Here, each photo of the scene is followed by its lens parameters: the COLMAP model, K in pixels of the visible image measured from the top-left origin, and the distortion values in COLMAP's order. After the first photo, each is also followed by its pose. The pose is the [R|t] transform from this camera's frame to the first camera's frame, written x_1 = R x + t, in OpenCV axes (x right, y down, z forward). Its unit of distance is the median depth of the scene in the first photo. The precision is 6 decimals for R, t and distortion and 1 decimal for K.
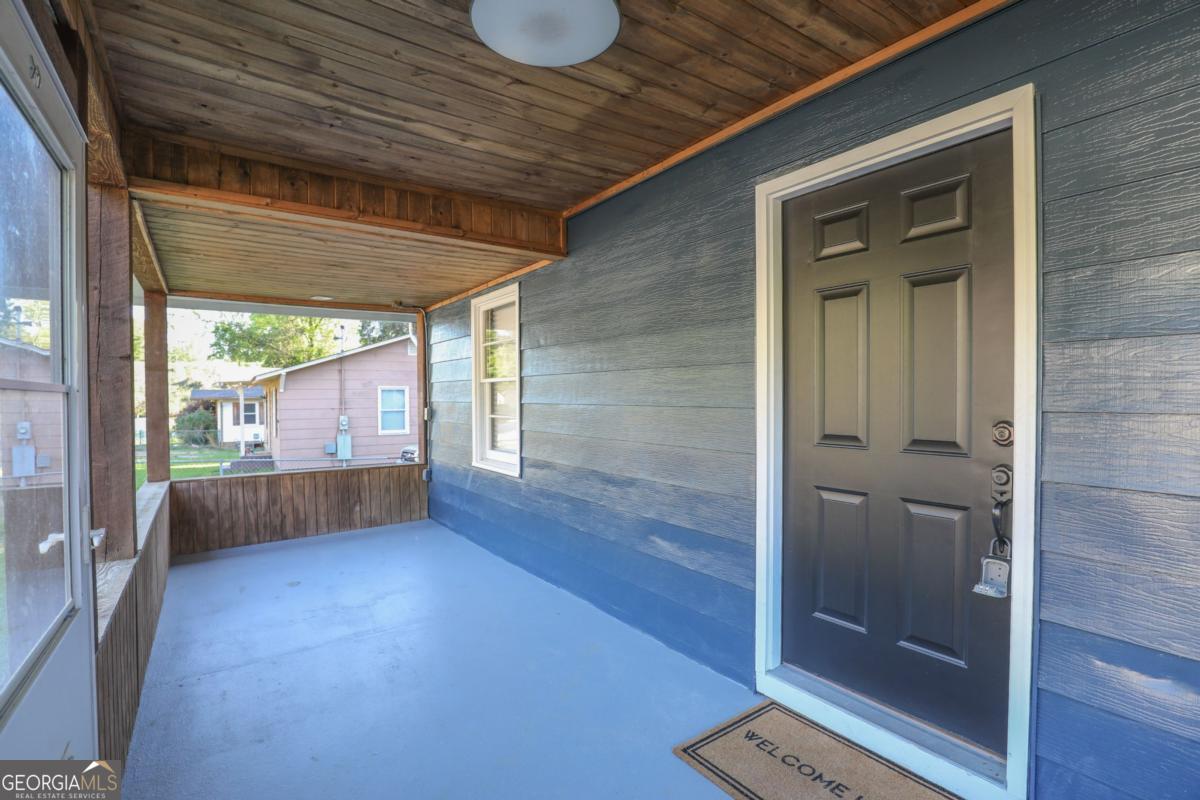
lens RADIAL K [[549.5, 0, 598.2], [0, 549.5, 403.6], [0, 0, 1]] dist [-0.025019, 0.000663]
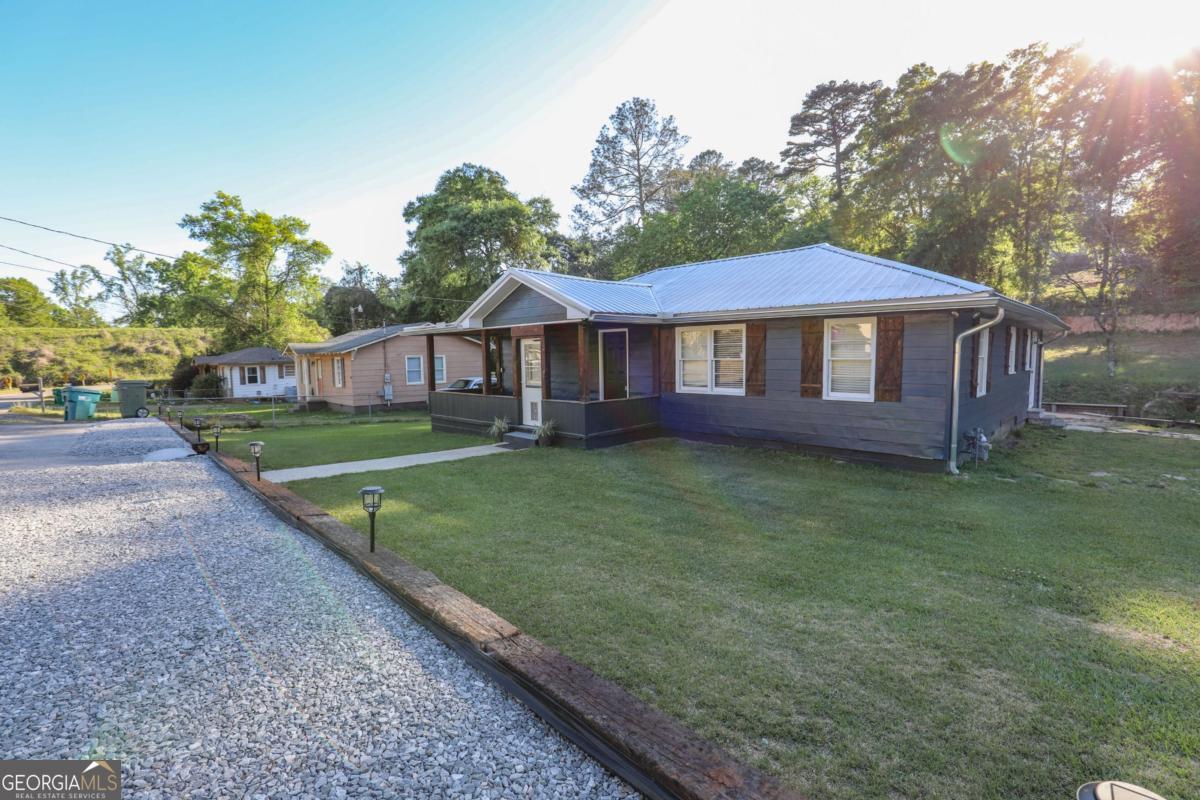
lens RADIAL K [[549.5, 0, 598.2], [0, 549.5, 403.6], [0, 0, 1]] dist [-0.025019, 0.000663]
pose [[0.985874, -0.022133, 0.166021, -0.057548], [0.009680, 0.997103, 0.075444, -0.003548], [-0.167210, -0.072771, 0.983232, -0.393309]]
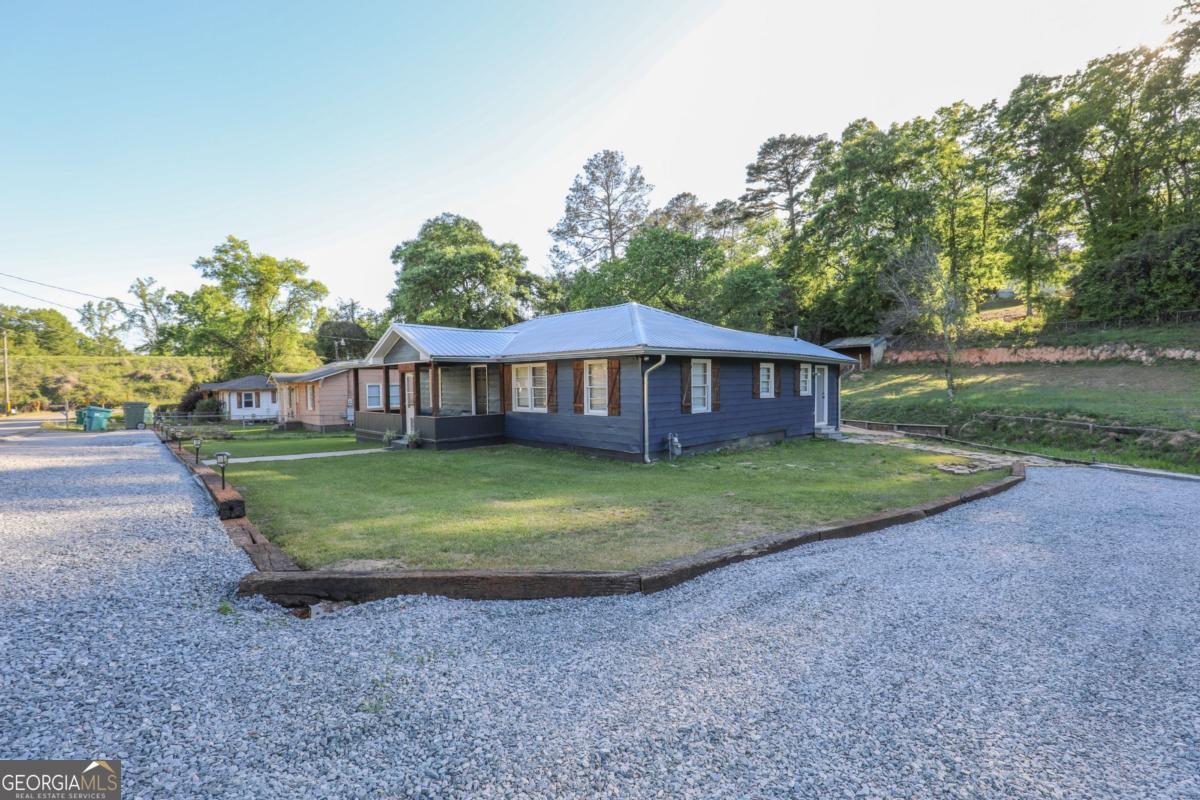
lens RADIAL K [[549.5, 0, 598.2], [0, 549.5, 403.6], [0, 0, 1]] dist [-0.025019, 0.000663]
pose [[0.989359, -0.010854, 0.145090, 0.069890], [0.007223, 0.999648, 0.025529, -0.002138], [-0.145316, -0.024209, 0.989089, -0.570722]]
